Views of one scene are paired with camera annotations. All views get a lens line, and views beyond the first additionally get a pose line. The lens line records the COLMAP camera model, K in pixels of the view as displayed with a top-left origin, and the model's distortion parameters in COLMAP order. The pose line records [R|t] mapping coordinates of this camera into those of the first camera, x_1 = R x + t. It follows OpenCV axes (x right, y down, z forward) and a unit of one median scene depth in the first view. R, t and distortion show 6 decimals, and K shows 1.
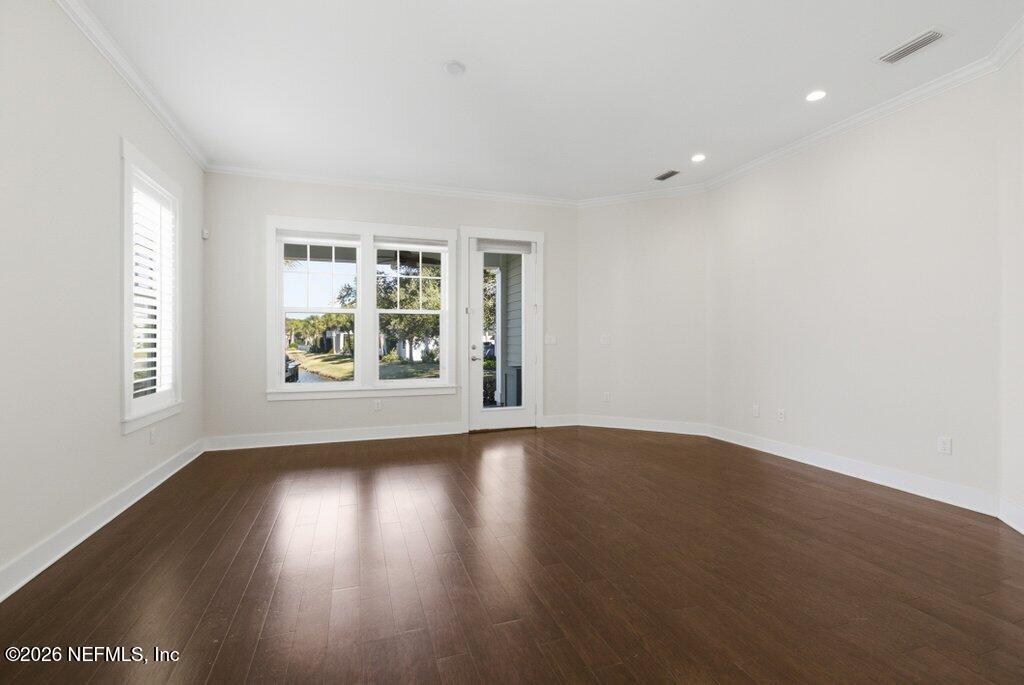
lens RADIAL K [[461.8, 0, 516.3], [0, 461.8, 337.8], [0, 0, 1]] dist [0.000024, -0.001454]
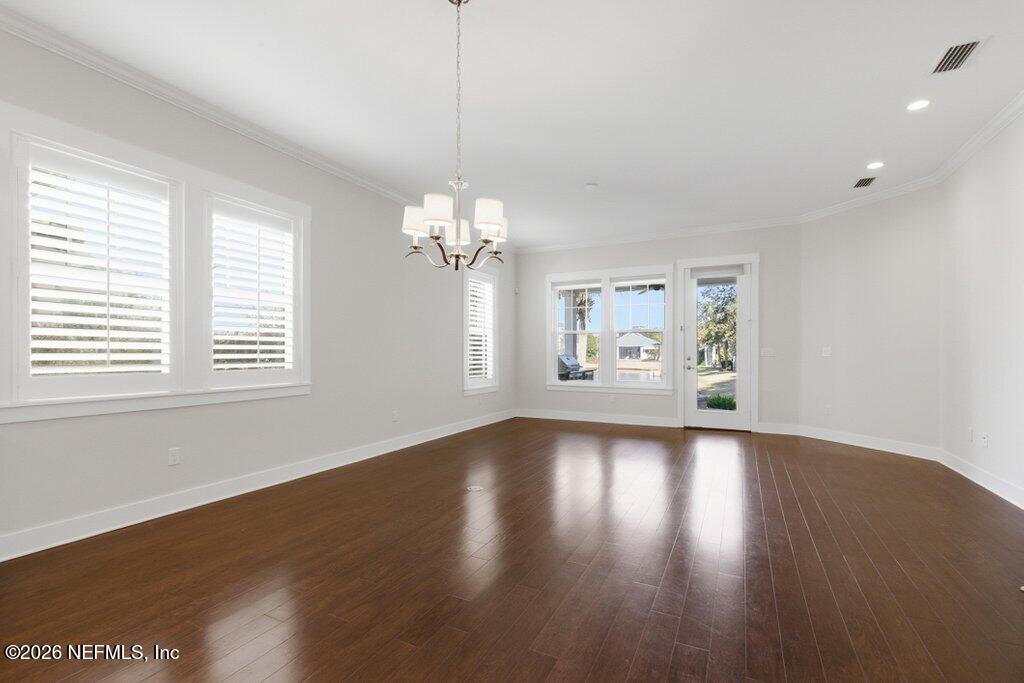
lens RADIAL K [[461.8, 0, 515.3], [0, 461.8, 350.5], [0, 0, 1]] dist [0.000024, -0.001454]
pose [[0.706839, -0.001808, -0.707372, 0.451357], [0.002610, 0.999997, 0.000053, -0.000920], [0.707370, -0.001884, 0.706841, -0.186040]]
